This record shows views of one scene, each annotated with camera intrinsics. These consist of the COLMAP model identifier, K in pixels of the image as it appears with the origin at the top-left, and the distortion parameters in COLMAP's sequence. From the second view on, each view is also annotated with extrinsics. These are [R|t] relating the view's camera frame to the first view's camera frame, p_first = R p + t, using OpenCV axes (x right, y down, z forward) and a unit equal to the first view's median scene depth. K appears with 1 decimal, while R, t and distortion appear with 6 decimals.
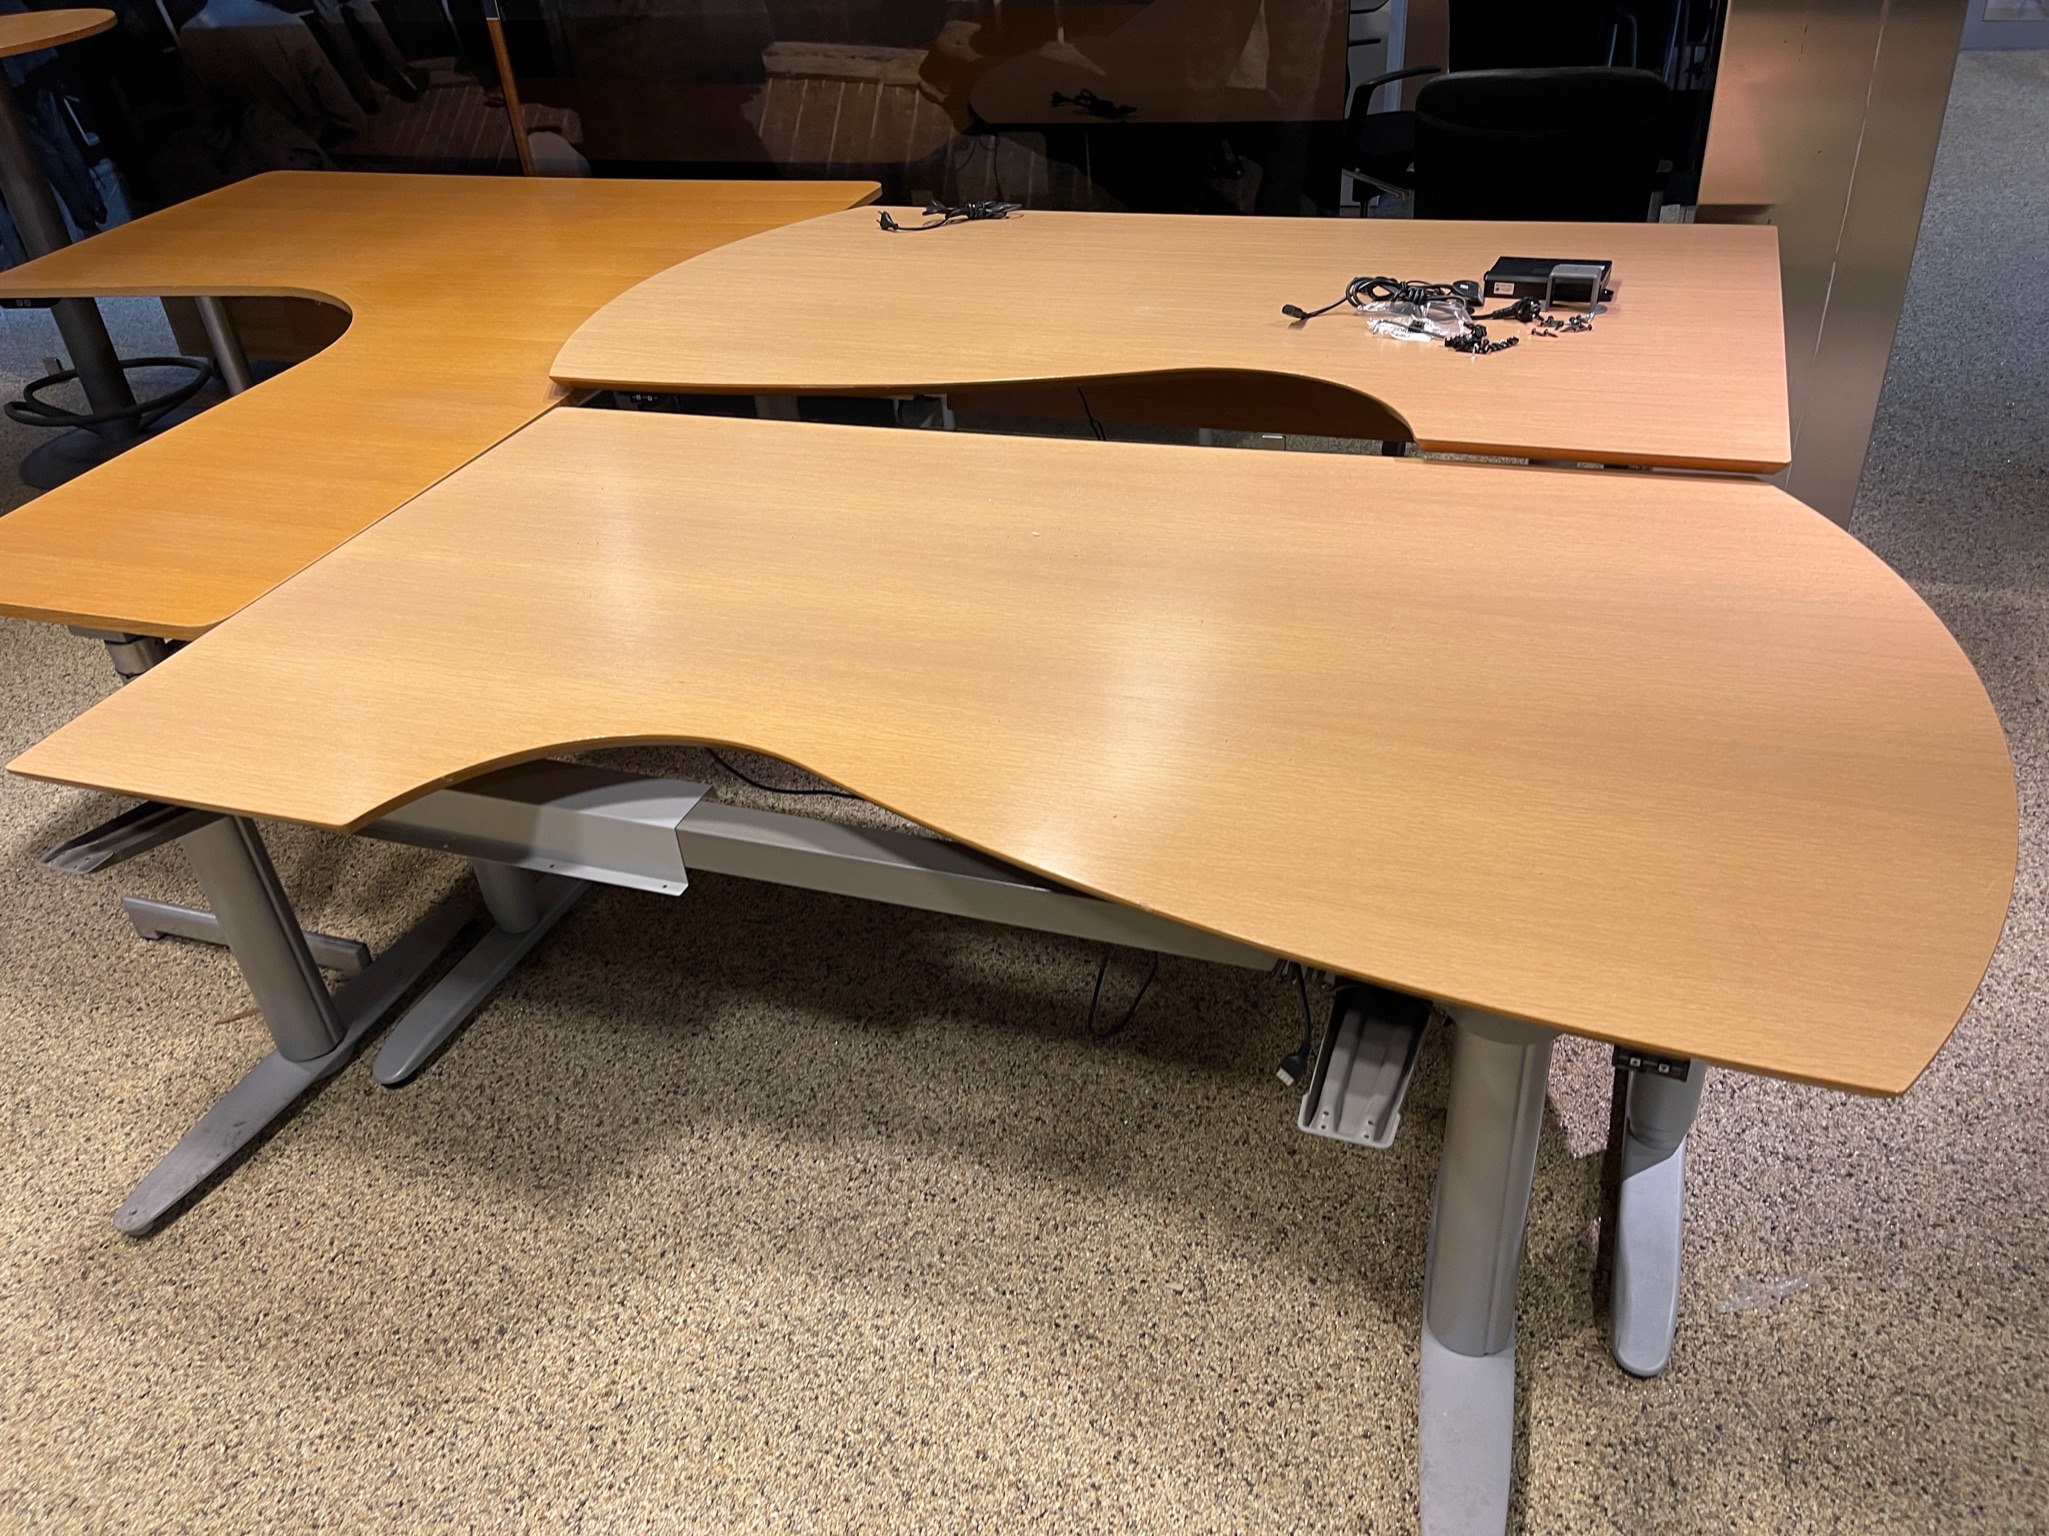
lens RADIAL K [[1558.5, 0, 1014.3], [0, 1558.5, 764.4], [0, 0, 1]] dist [0.074248, -0.105619]
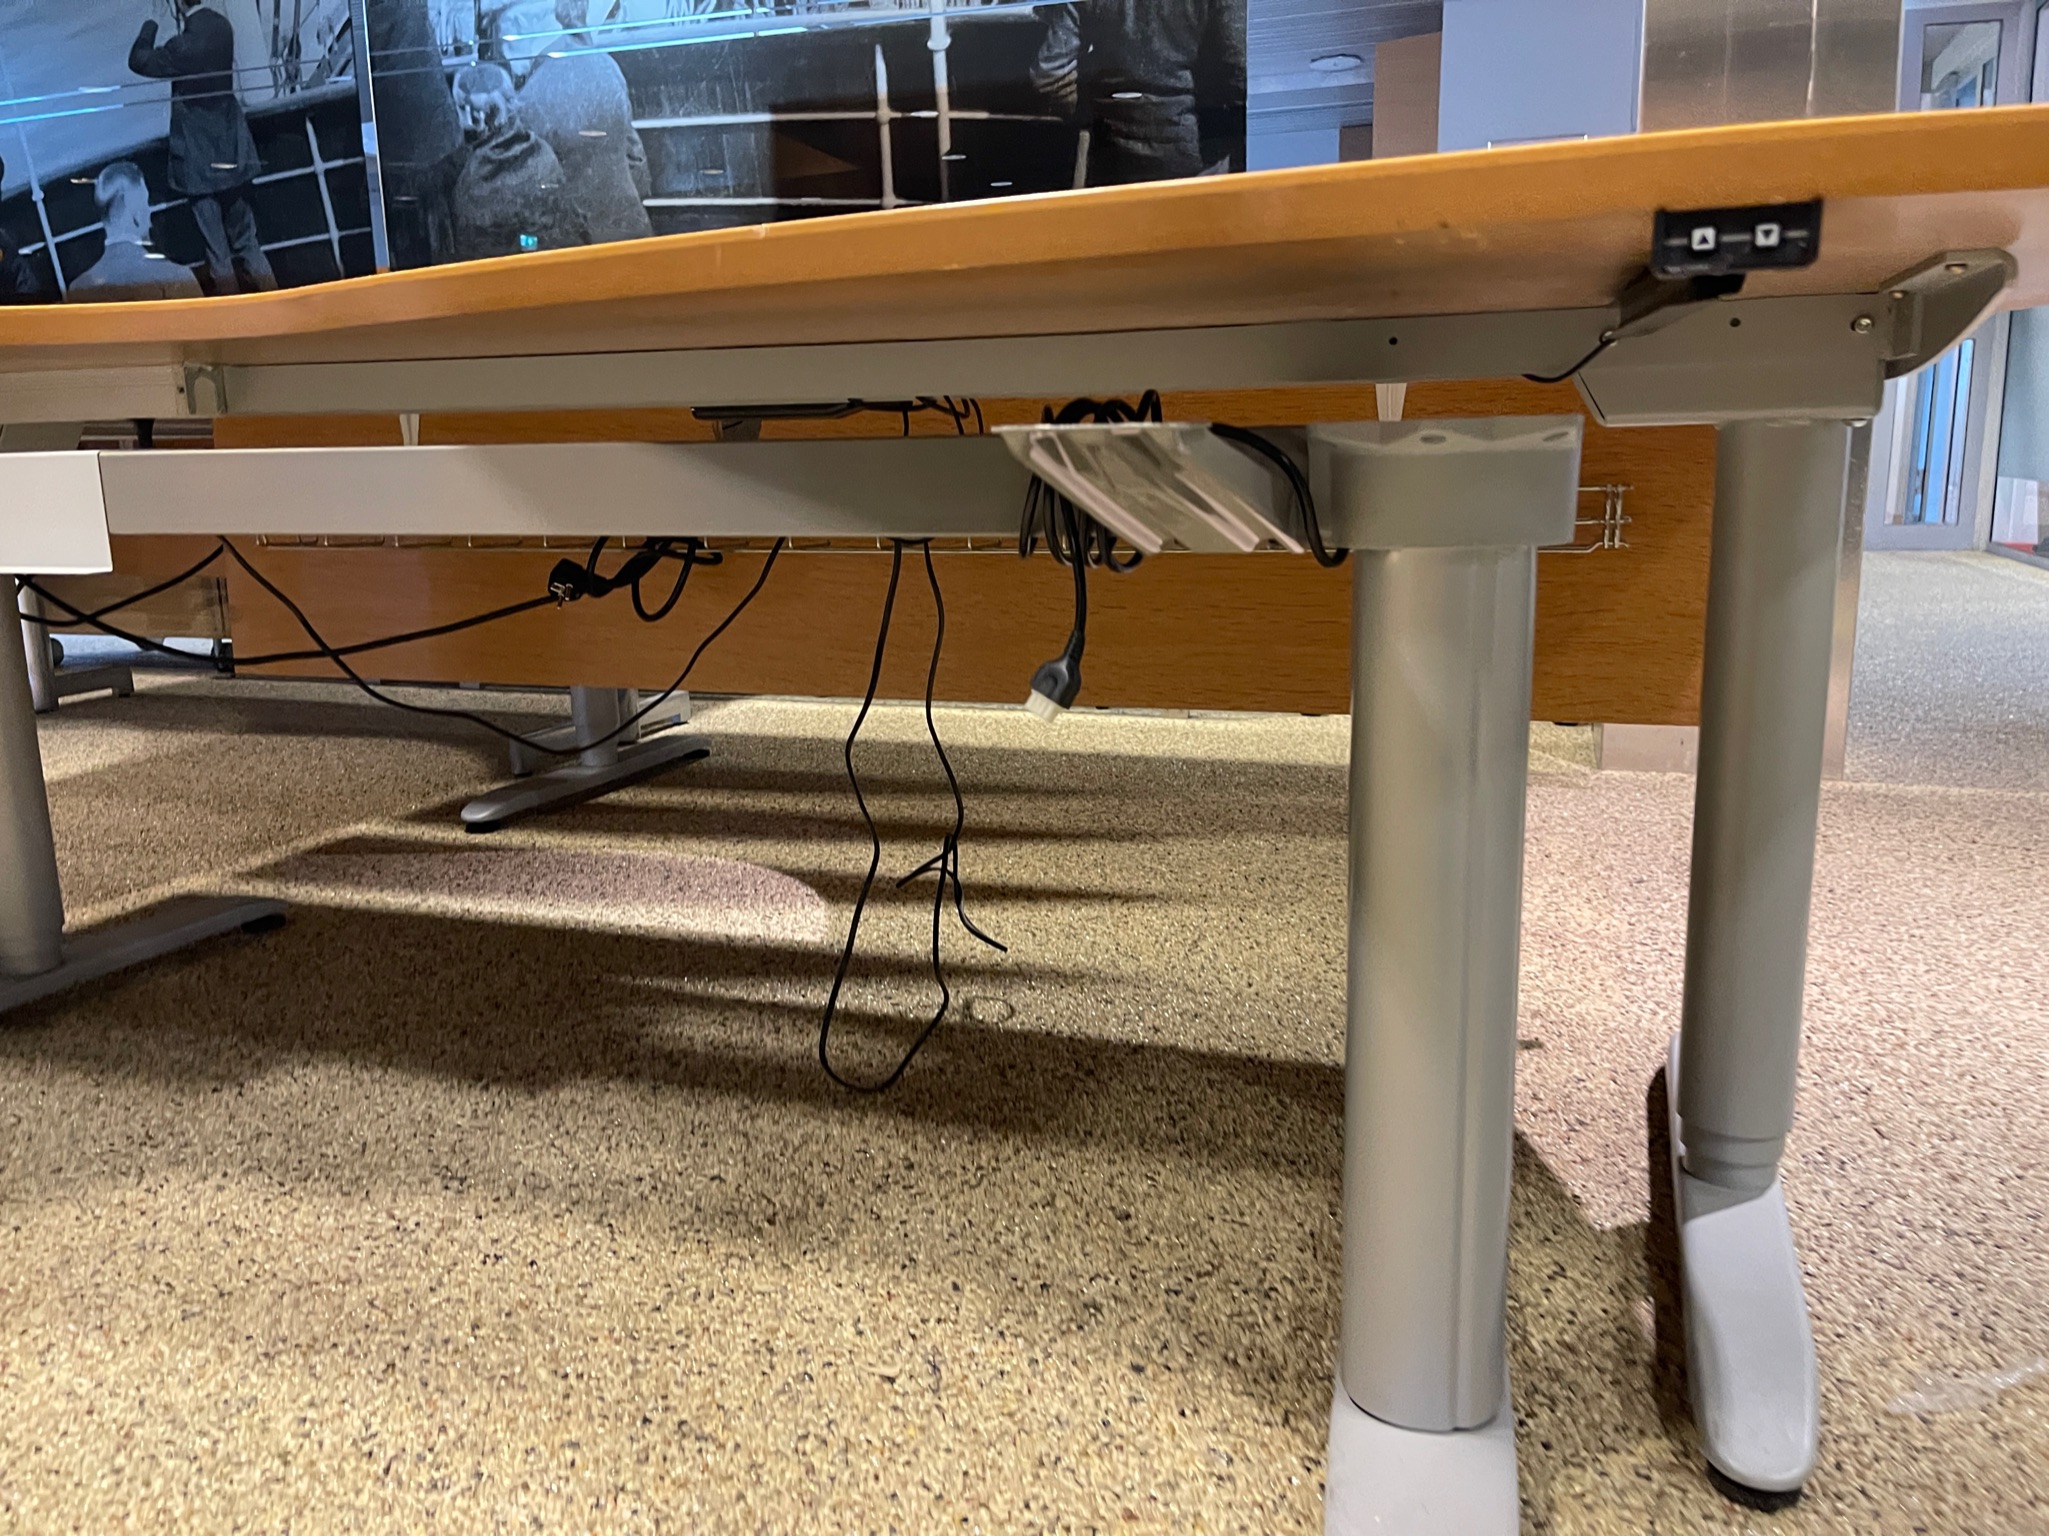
lens RADIAL K [[1558.5, 0, 1012.0], [0, 1558.5, 753.4], [0, 0, 1]] dist [0.074248, -0.105619]
pose [[0.998603, 0.050818, 0.014495, 0.127307], [-0.041548, 0.924505, -0.378900, 0.338577], [-0.032656, 0.377768, 0.925324, 0.418759]]
